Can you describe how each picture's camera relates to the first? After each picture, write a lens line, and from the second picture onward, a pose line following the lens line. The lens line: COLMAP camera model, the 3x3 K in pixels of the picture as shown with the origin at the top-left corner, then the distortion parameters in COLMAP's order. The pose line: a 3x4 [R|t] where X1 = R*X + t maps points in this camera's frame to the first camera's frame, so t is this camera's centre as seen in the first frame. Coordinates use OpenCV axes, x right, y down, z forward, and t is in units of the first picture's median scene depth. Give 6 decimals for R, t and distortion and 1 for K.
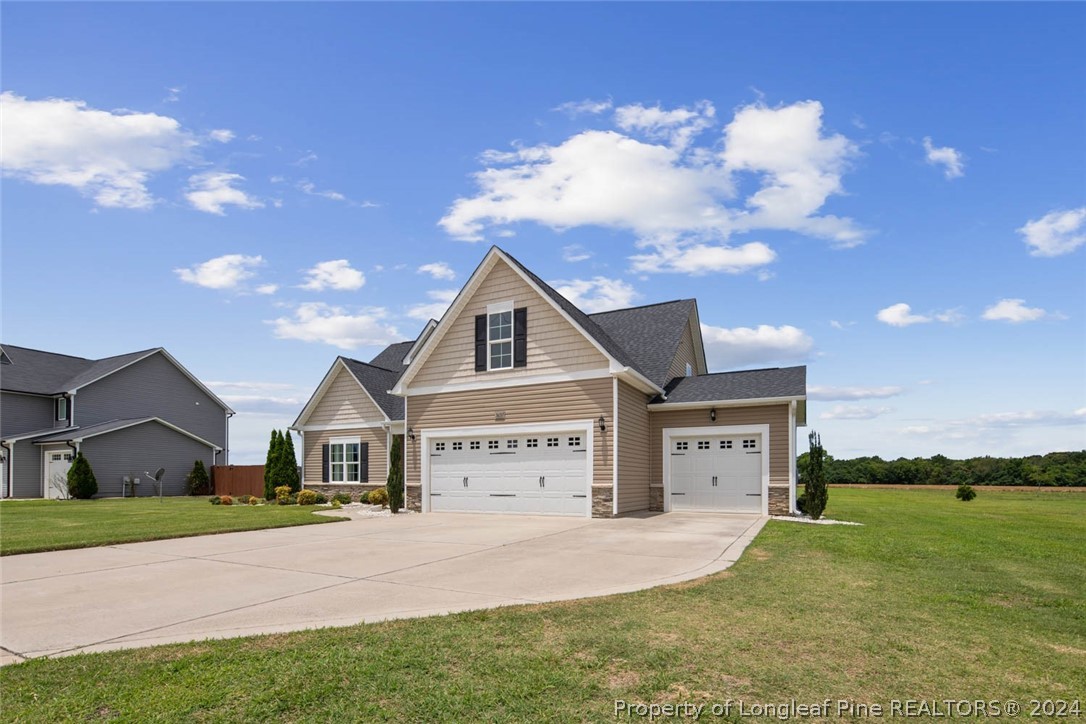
lens RADIAL K [[521.5, 0, 549.6], [0, 521.5, 477.6], [0, 0, 1]] dist [0.006382, -0.001534]
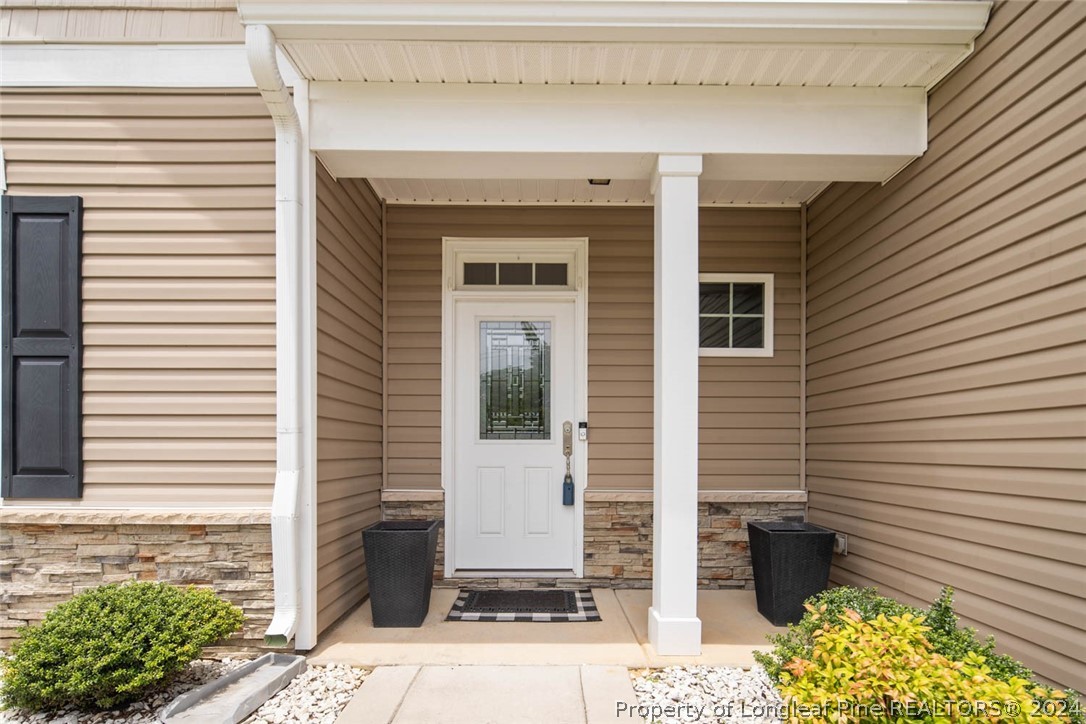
lens RADIAL K [[521.5, 0, 543.0], [0, 521.5, 451.0], [0, 0, 1]] dist [0.006382, -0.001534]
pose [[0.896655, -0.000181, 0.442730, -0.414569], [-0.005781, 0.999910, 0.012117, -0.007358], [-0.442693, -0.013424, 0.896573, 1.137312]]
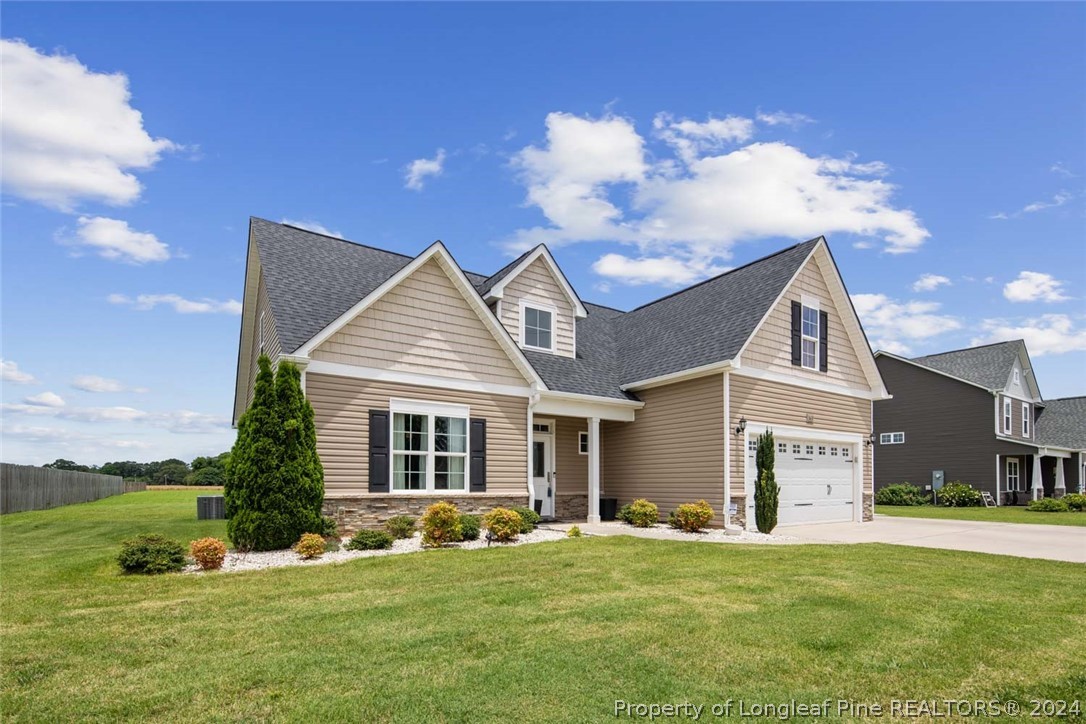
lens RADIAL K [[521.5, 0, 543.9], [0, 521.5, 475.5], [0, 0, 1]] dist [0.006382, -0.001534]
pose [[0.494249, 0.015154, 0.869188, -1.099167], [-0.009815, 0.999882, -0.011852, -0.002255], [-0.869265, -0.002673, 0.494340, 0.923942]]
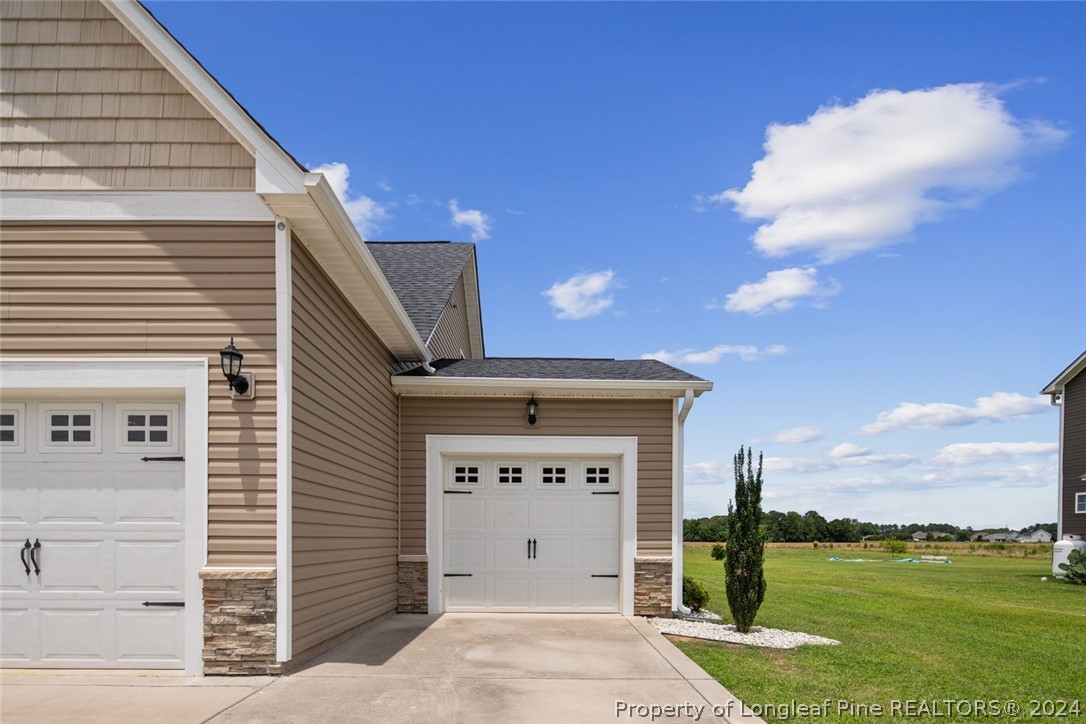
lens RADIAL K [[521.5, 0, 540.2], [0, 521.5, 545.0], [0, 0, 1]] dist [0.006382, -0.001534]
pose [[0.900612, -0.002407, 0.434617, 0.112021], [-0.007837, 0.999732, 0.021776, -0.007866], [-0.434553, -0.023018, 0.900352, 0.564801]]
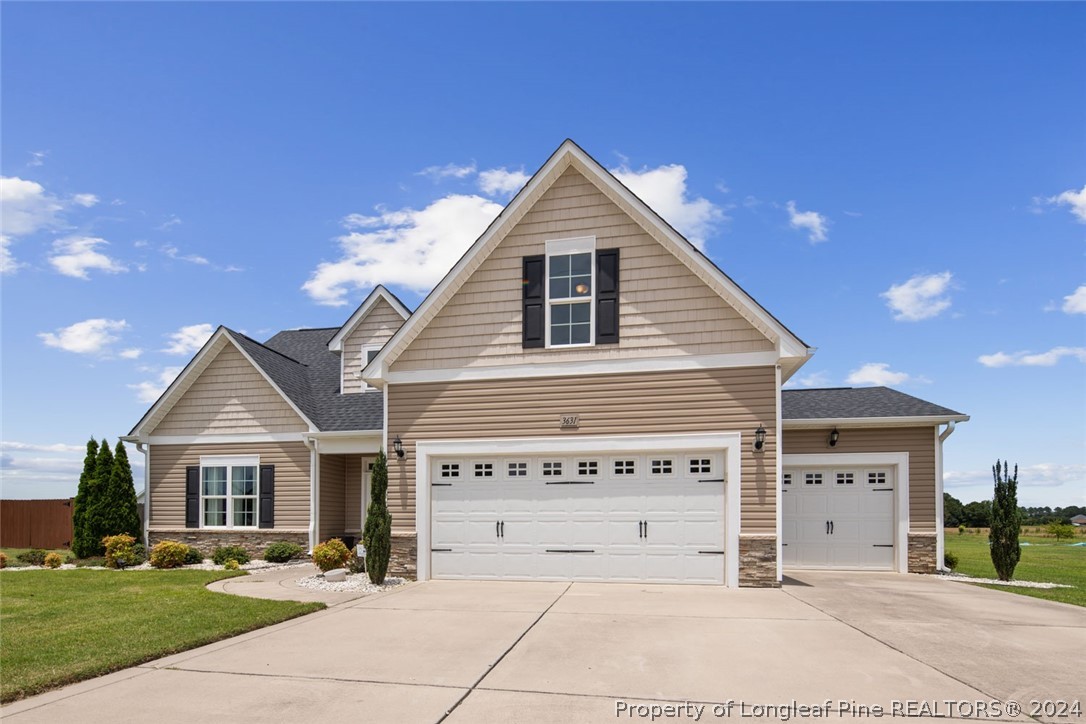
lens RADIAL K [[521.5, 0, 547.3], [0, 521.5, 515.8], [0, 0, 1]] dist [0.006382, -0.001534]
pose [[0.960440, 0.005281, 0.278435, -0.281911], [-0.003816, 0.999976, -0.005805, -0.004197], [-0.278459, 0.004513, 0.960437, 0.406371]]
